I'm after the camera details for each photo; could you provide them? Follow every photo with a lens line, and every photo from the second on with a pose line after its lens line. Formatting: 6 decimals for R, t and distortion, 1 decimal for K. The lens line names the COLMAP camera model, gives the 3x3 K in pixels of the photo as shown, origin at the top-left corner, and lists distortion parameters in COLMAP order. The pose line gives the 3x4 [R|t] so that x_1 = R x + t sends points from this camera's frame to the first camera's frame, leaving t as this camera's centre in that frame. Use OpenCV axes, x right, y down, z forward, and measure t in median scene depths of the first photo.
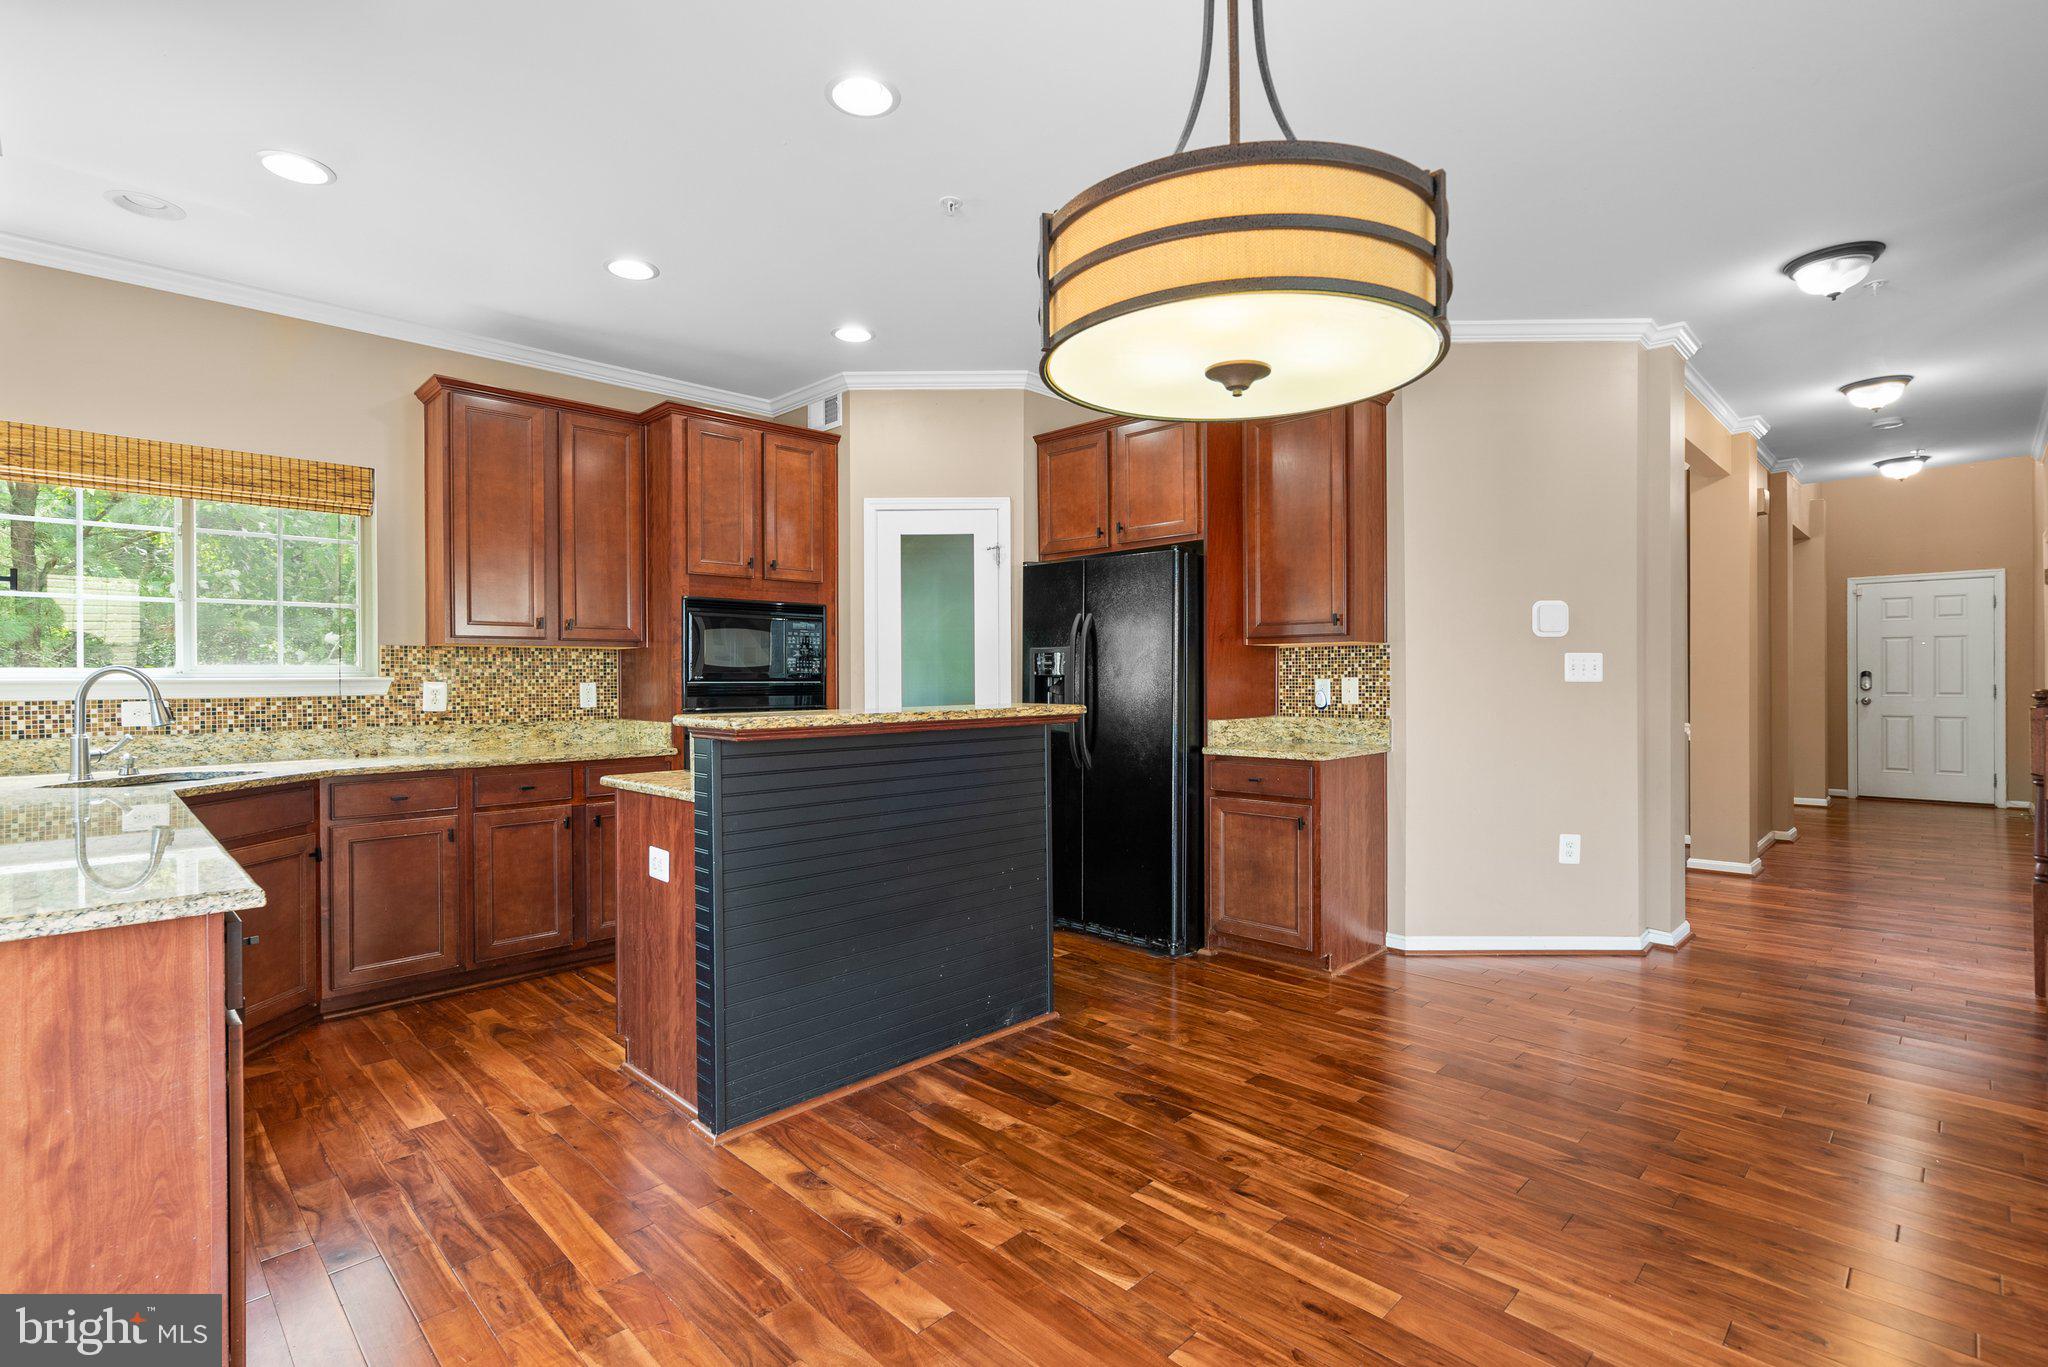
lens RADIAL K [[951.9, 0, 1003.9], [0, 951.9, 676.0], [0, 0, 1]] dist [-0.005457, 0.001219]
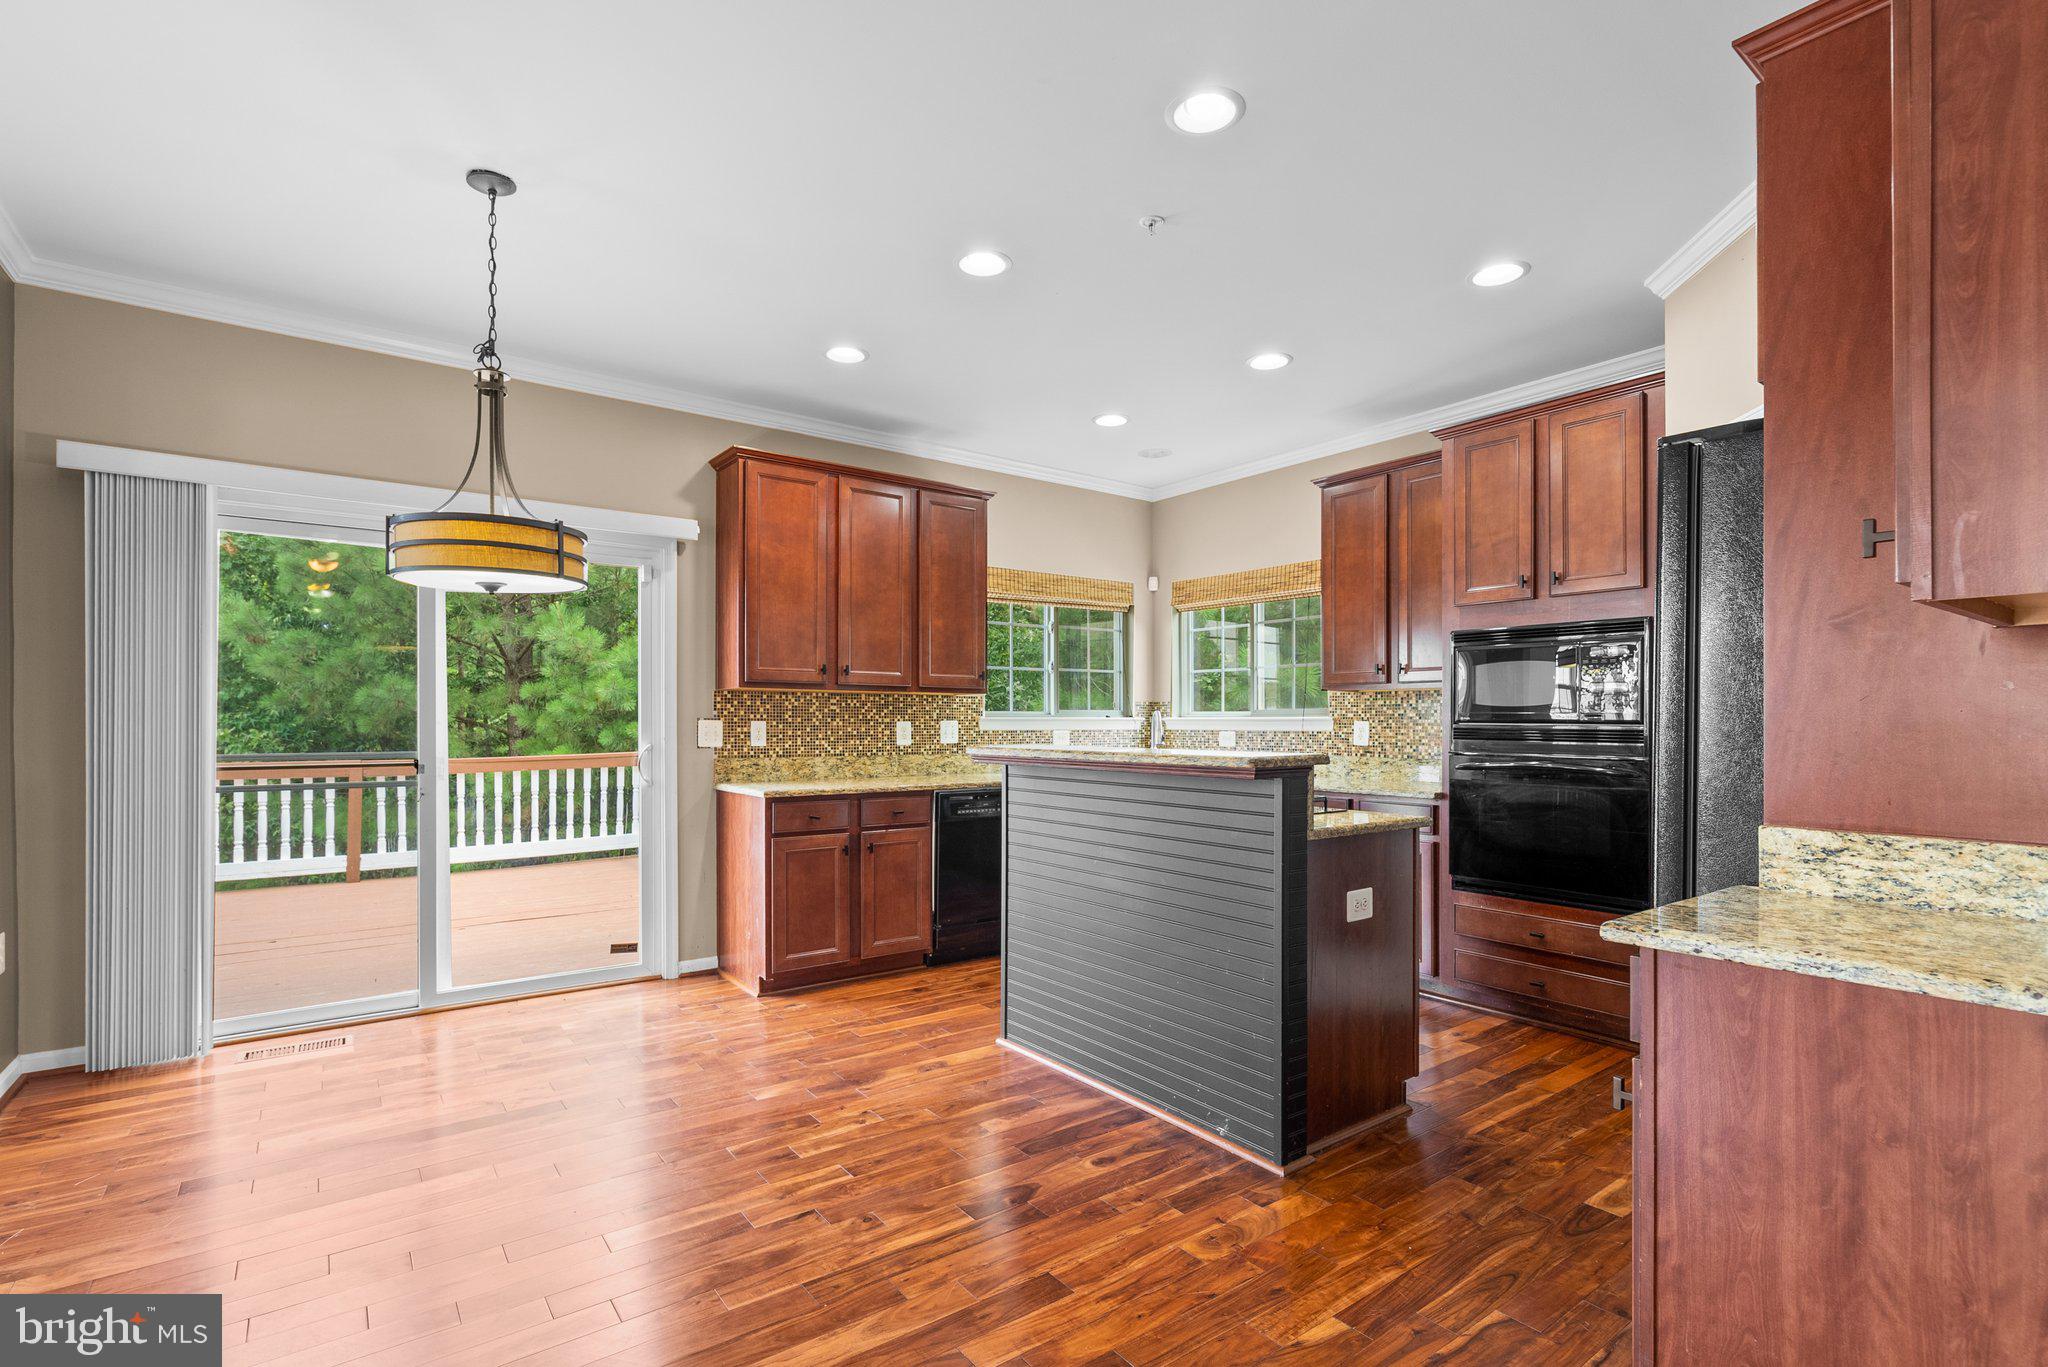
lens RADIAL K [[951.9, 0, 1028.9], [0, 951.9, 713.7], [0, 0, 1]] dist [-0.005457, 0.001219]
pose [[-0.131180, -0.001633, -0.991357, 0.723309], [0.000399, 0.999998, -0.001700, -0.001782], [0.991358, -0.000619, -0.131179, 0.796827]]
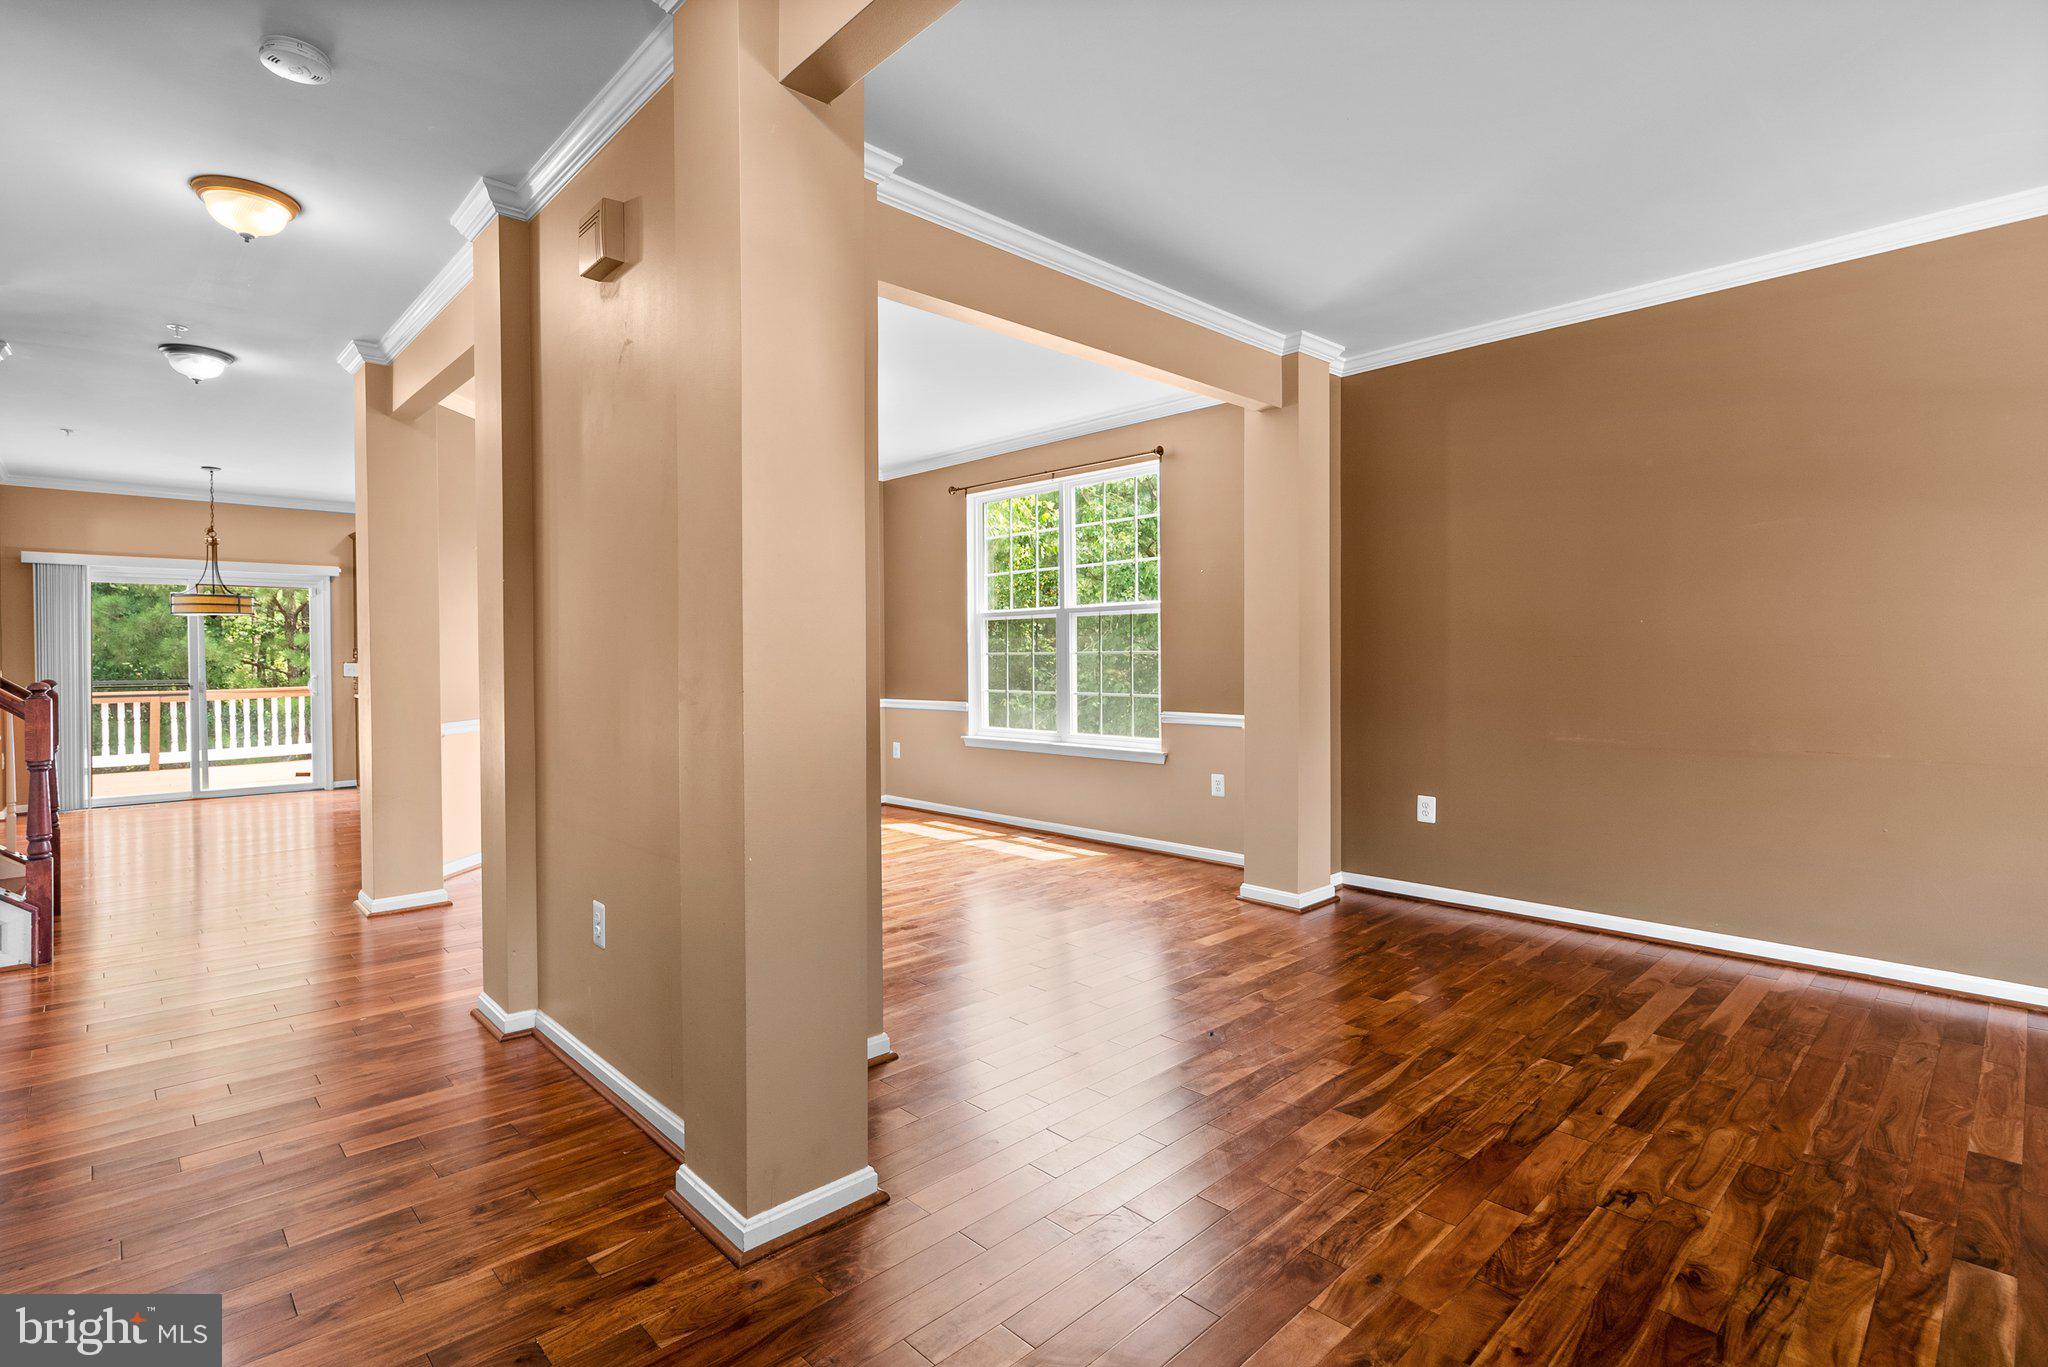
lens RADIAL K [[951.9, 0, 1021.4], [0, 951.9, 670.5], [0, 0, 1]] dist [-0.005457, 0.001219]
pose [[-0.002151, 0.014311, -0.999895, 2.020122], [0.006739, 0.999875, 0.014296, -0.002150], [0.999975, -0.006707, -0.002248, 1.970236]]
